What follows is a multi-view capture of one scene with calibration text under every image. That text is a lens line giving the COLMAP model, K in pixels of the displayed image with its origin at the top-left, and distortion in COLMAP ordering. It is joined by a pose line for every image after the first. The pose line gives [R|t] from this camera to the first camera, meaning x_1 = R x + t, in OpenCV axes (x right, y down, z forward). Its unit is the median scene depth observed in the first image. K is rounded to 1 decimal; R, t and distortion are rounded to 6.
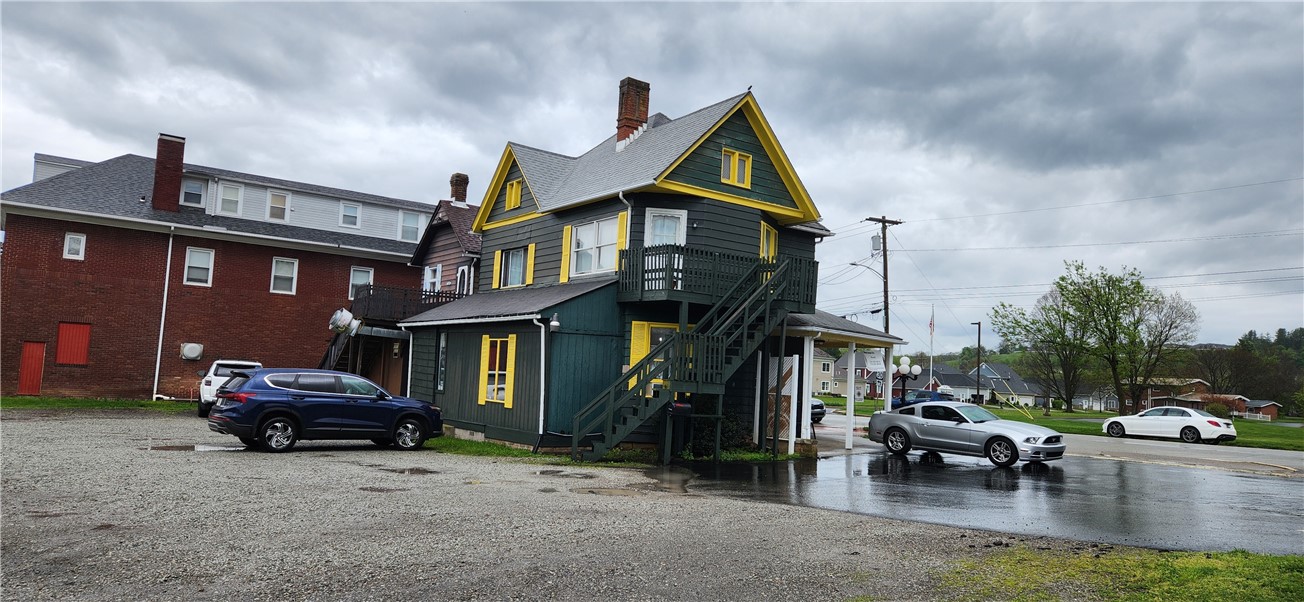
lens RADIAL K [[869.2, 0, 655.3], [0, 869.2, 291.4], [0, 0, 1]] dist [0.067822, -0.045839]
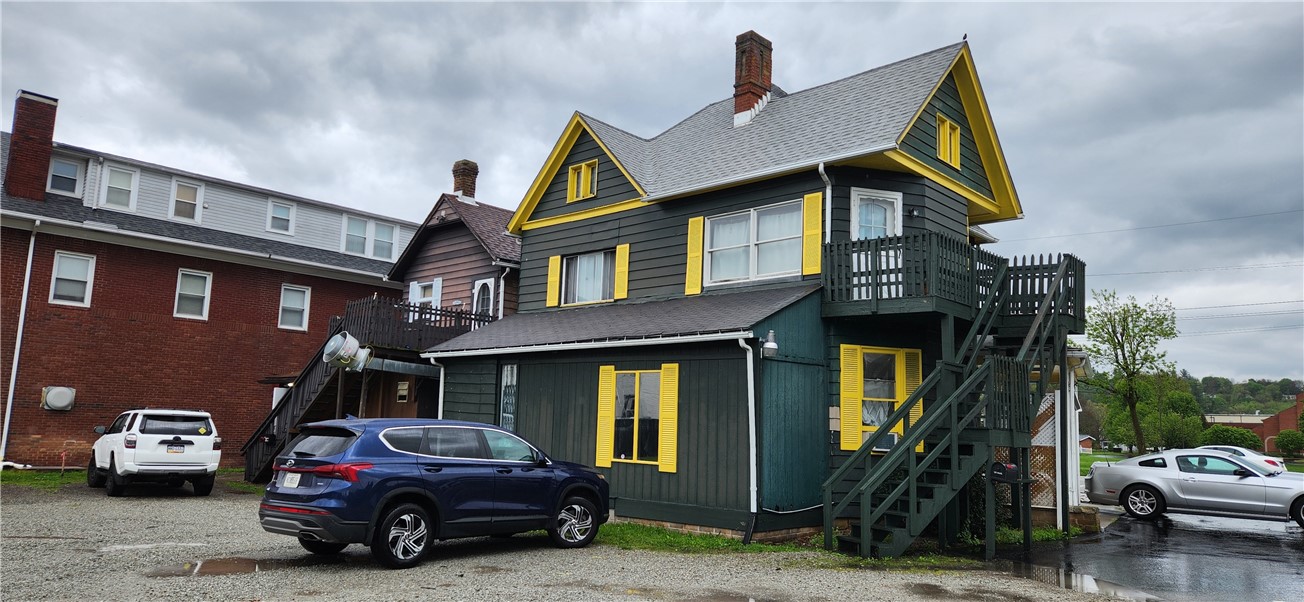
lens RADIAL K [[869.2, 0, 657.1], [0, 869.2, 296.0], [0, 0, 1]] dist [0.067822, -0.045839]
pose [[0.980505, 0.011129, 0.196180, -0.257593], [-0.002319, 0.998981, -0.045080, 0.022340], [-0.196482, 0.043747, 0.979531, 0.272340]]
